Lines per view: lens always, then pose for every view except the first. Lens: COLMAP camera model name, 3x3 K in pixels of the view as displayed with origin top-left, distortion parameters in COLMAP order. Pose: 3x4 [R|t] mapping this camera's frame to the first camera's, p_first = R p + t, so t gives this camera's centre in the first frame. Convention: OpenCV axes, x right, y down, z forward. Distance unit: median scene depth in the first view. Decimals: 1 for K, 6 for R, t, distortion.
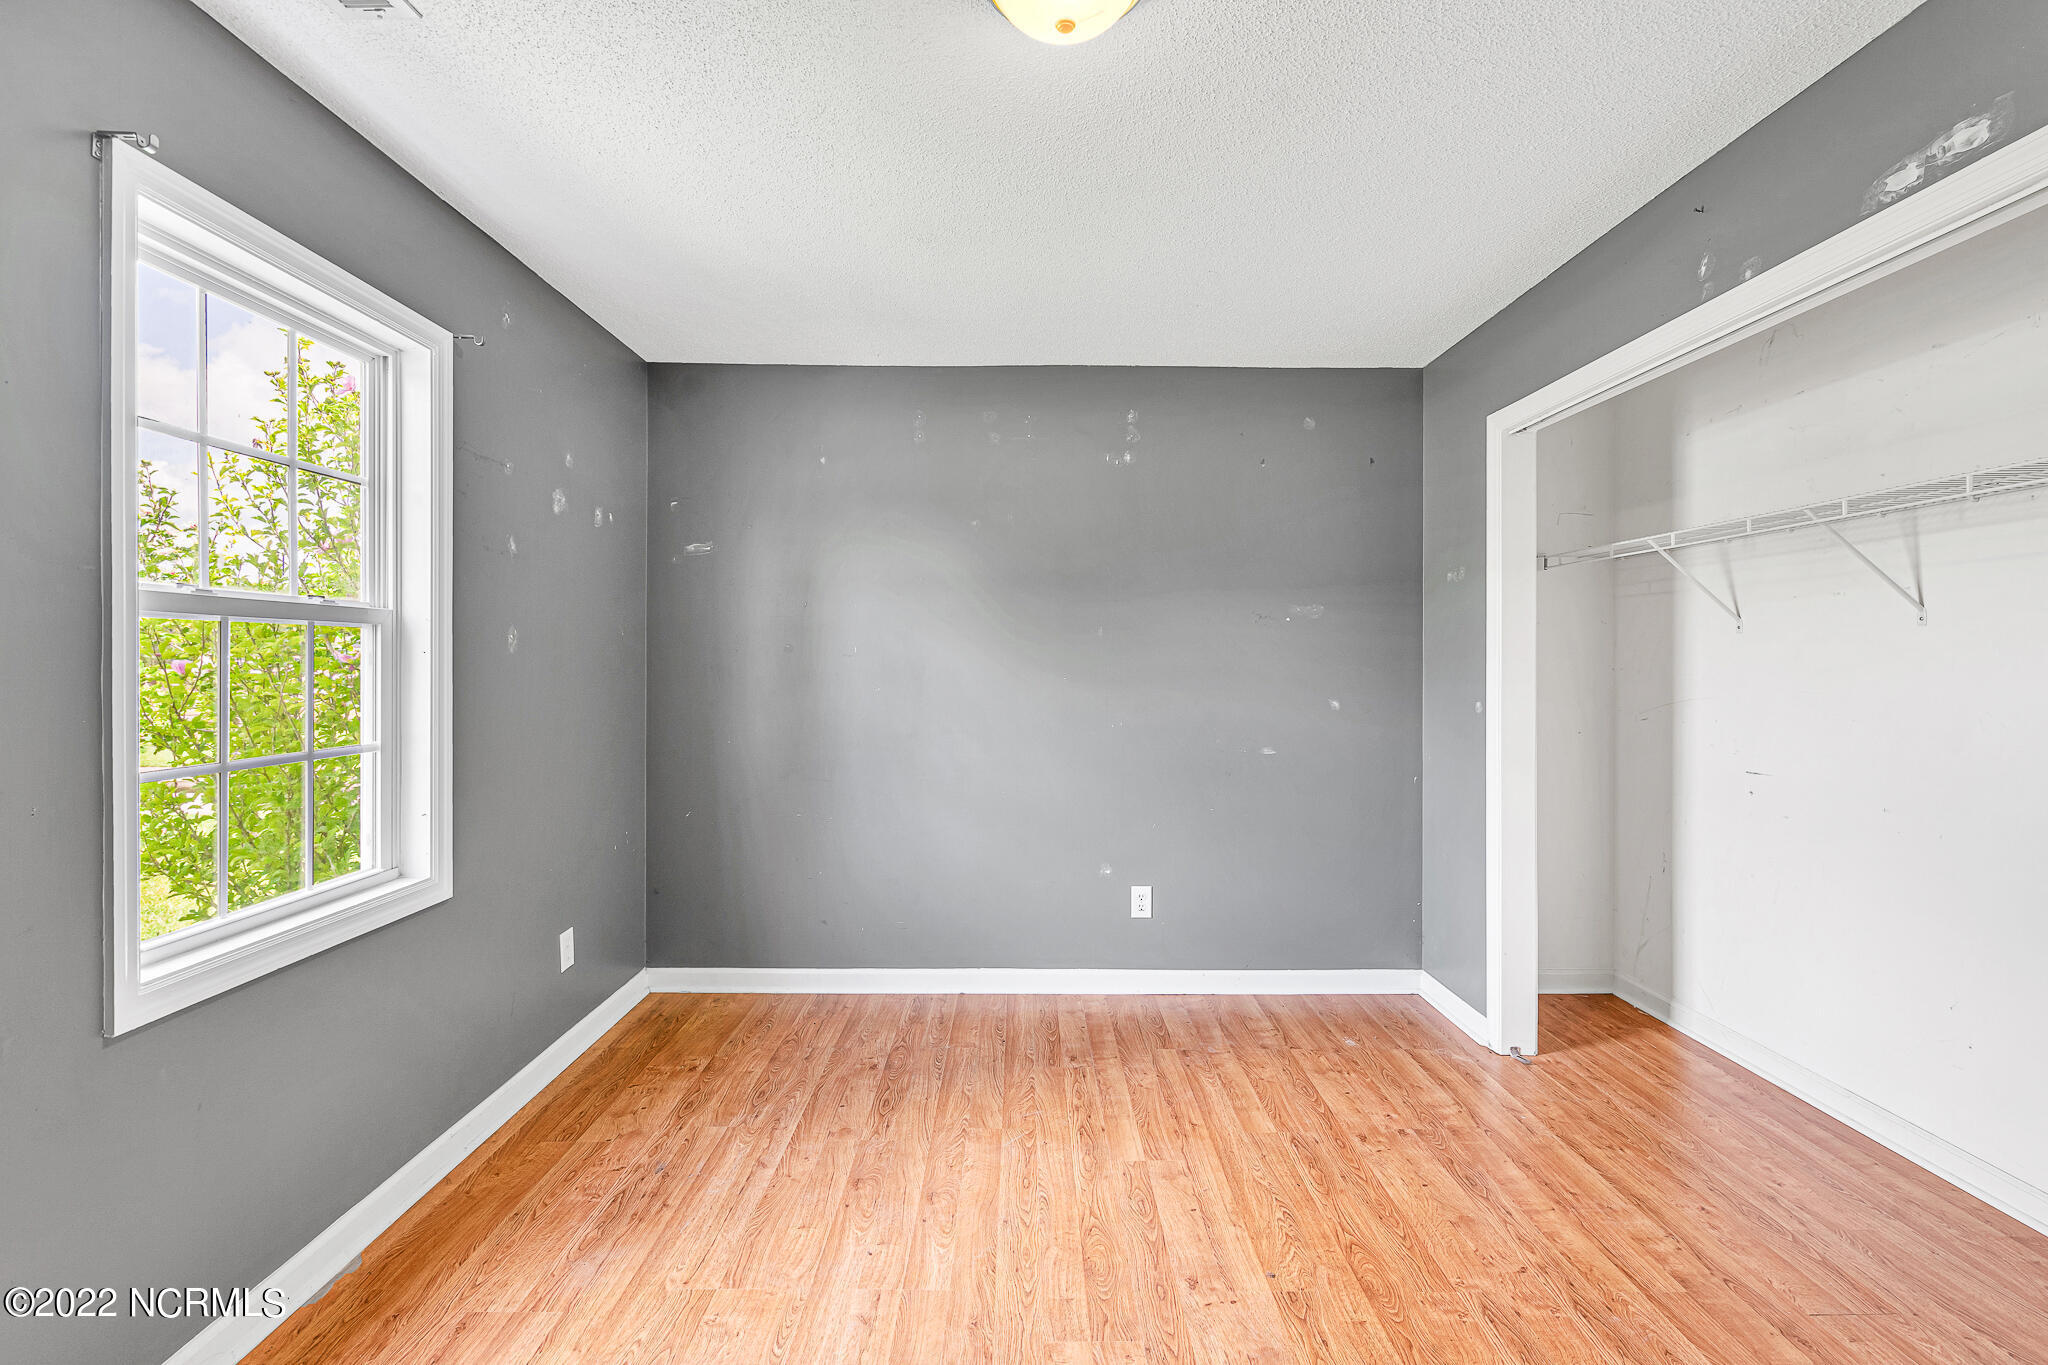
lens RADIAL K [[972.7, 0, 1029.9], [0, 972.7, 663.2], [0, 0, 1]] dist [0.000696, 0.000438]
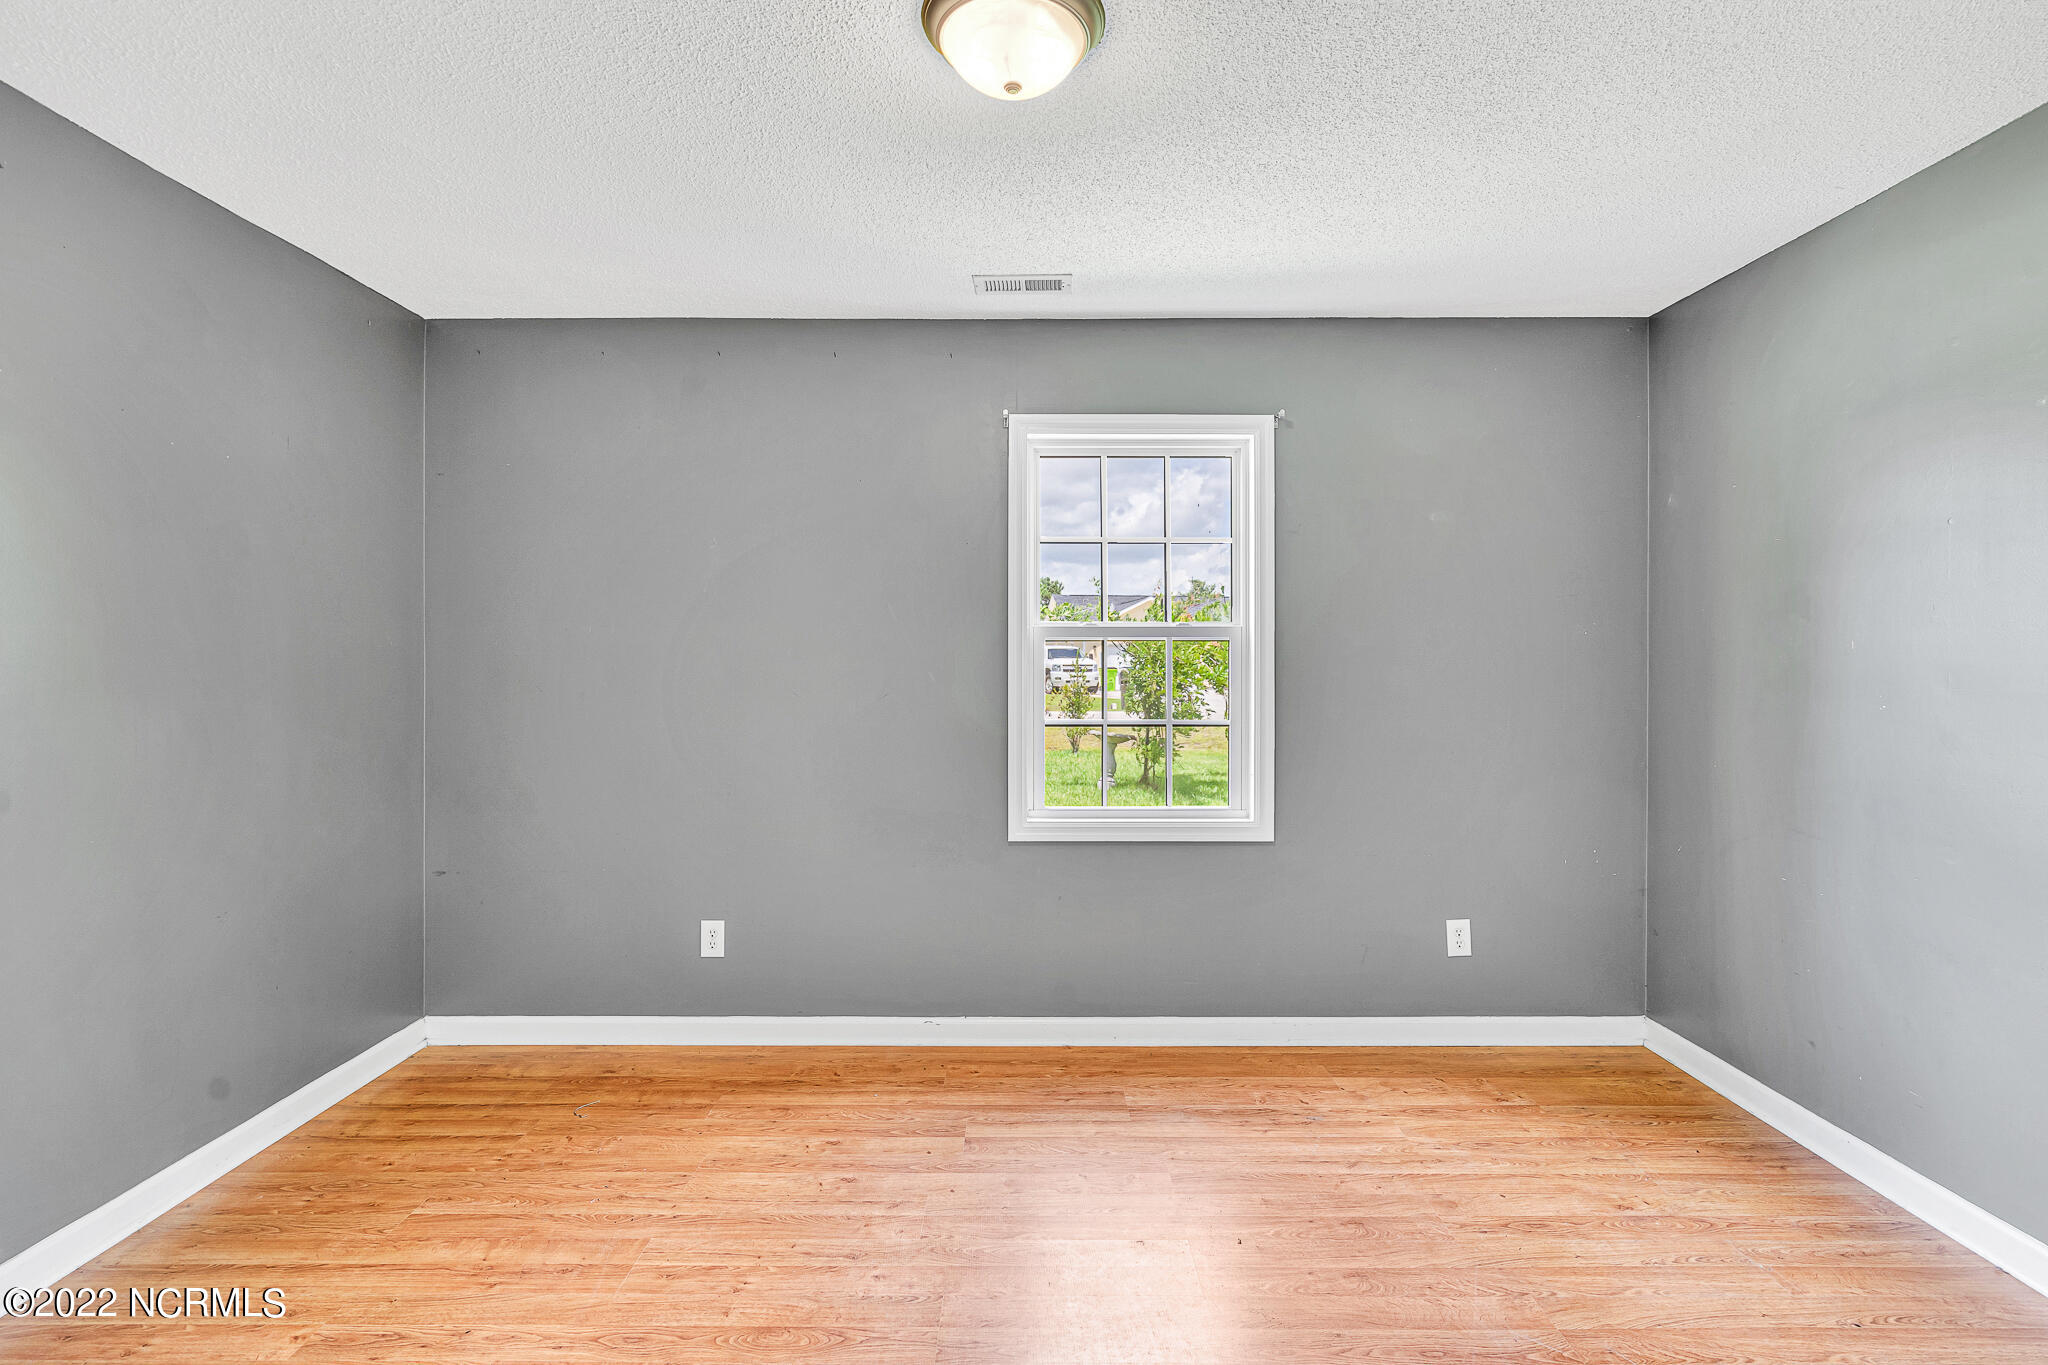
lens RADIAL K [[972.7, 0, 1029.9], [0, 972.7, 663.2], [0, 0, 1]] dist [0.000696, 0.000438]
pose [[-0.015667, -0.008853, -0.999838, 0.694973], [-0.013311, 0.999874, -0.008645, 0.013796], [0.999789, 0.013174, -0.015783, 0.646562]]
